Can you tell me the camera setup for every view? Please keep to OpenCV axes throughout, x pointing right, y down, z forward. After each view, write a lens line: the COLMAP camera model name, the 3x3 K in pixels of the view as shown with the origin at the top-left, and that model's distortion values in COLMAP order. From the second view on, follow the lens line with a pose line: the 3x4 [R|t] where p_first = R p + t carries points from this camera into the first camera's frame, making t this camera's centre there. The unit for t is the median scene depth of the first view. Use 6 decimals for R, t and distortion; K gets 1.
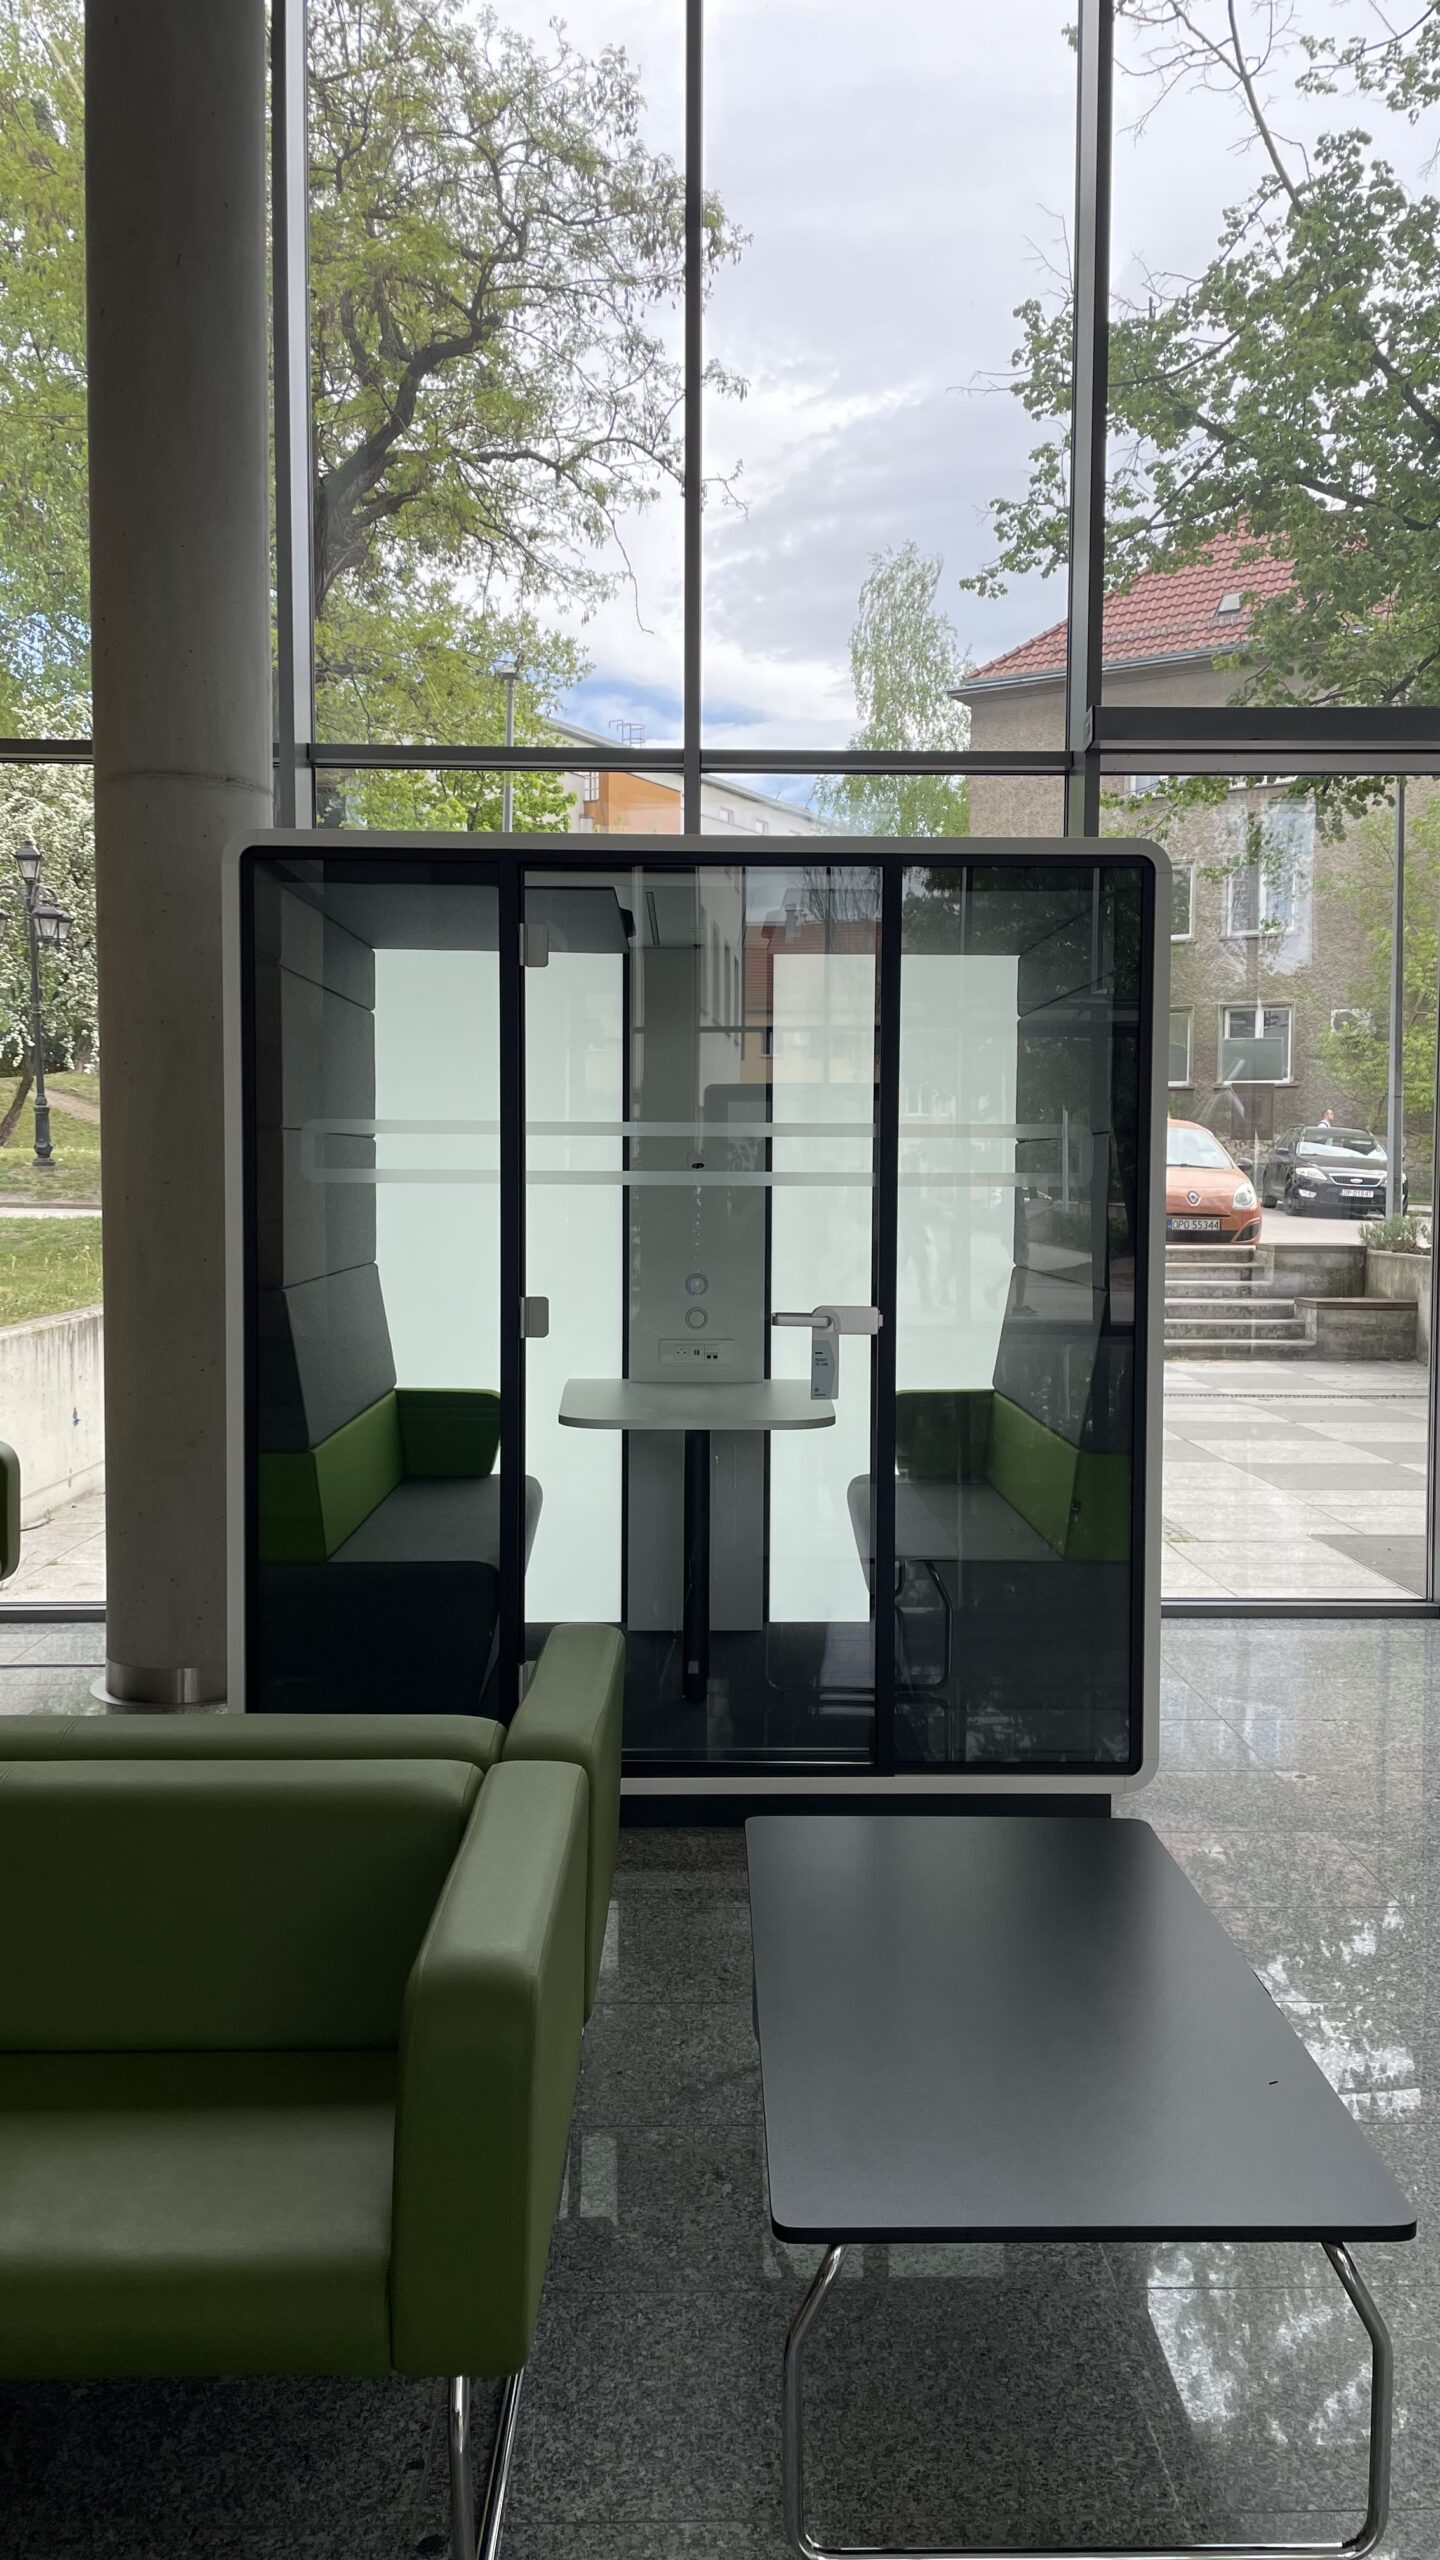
lens RADIAL K [[1850.1, 0, 780.7], [0, 1850.1, 1279.8], [0, 0, 1]] dist [-0.086501, -0.104766]
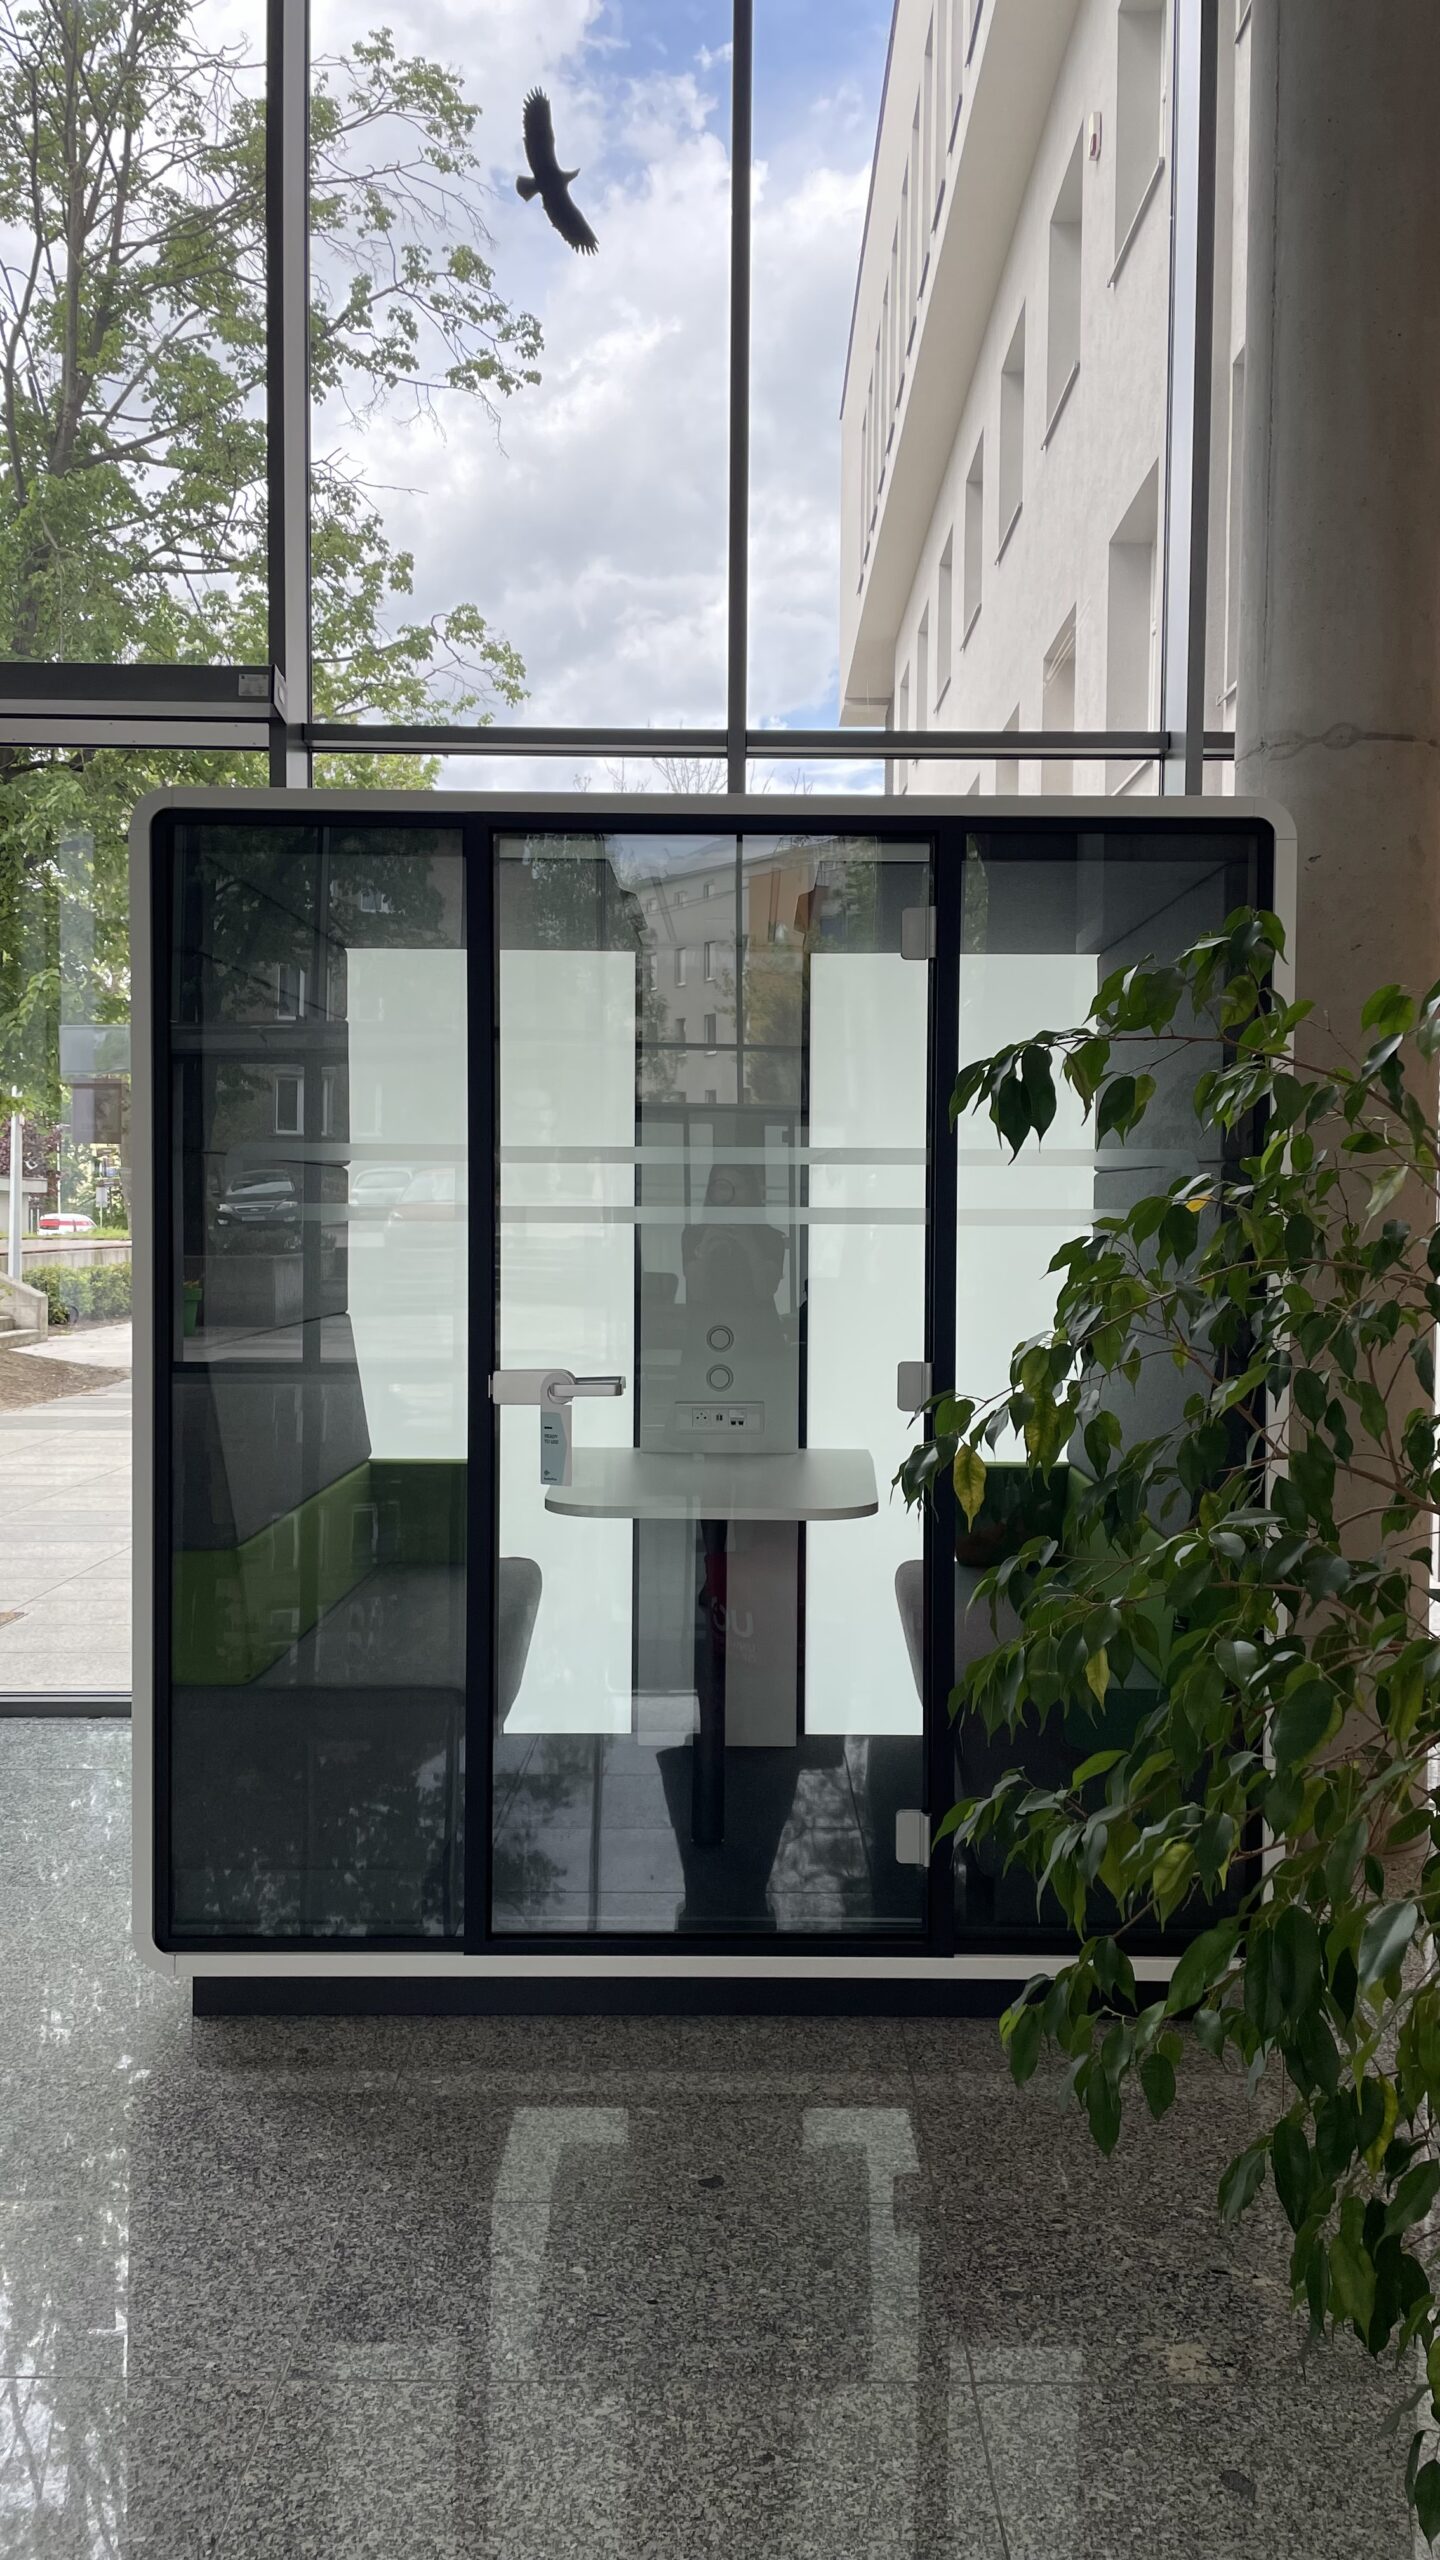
lens RADIAL K [[1925.1, 0, 737.4], [0, 1925.1, 1292.6], [0, 0, 1]] dist [0.096879, -0.123866]
pose [[0.998361, 0.001908, -0.057193, 0.014209], [-0.002624, 0.999919, -0.012449, -0.008242], [0.057164, 0.012579, 0.998286, 0.117342]]
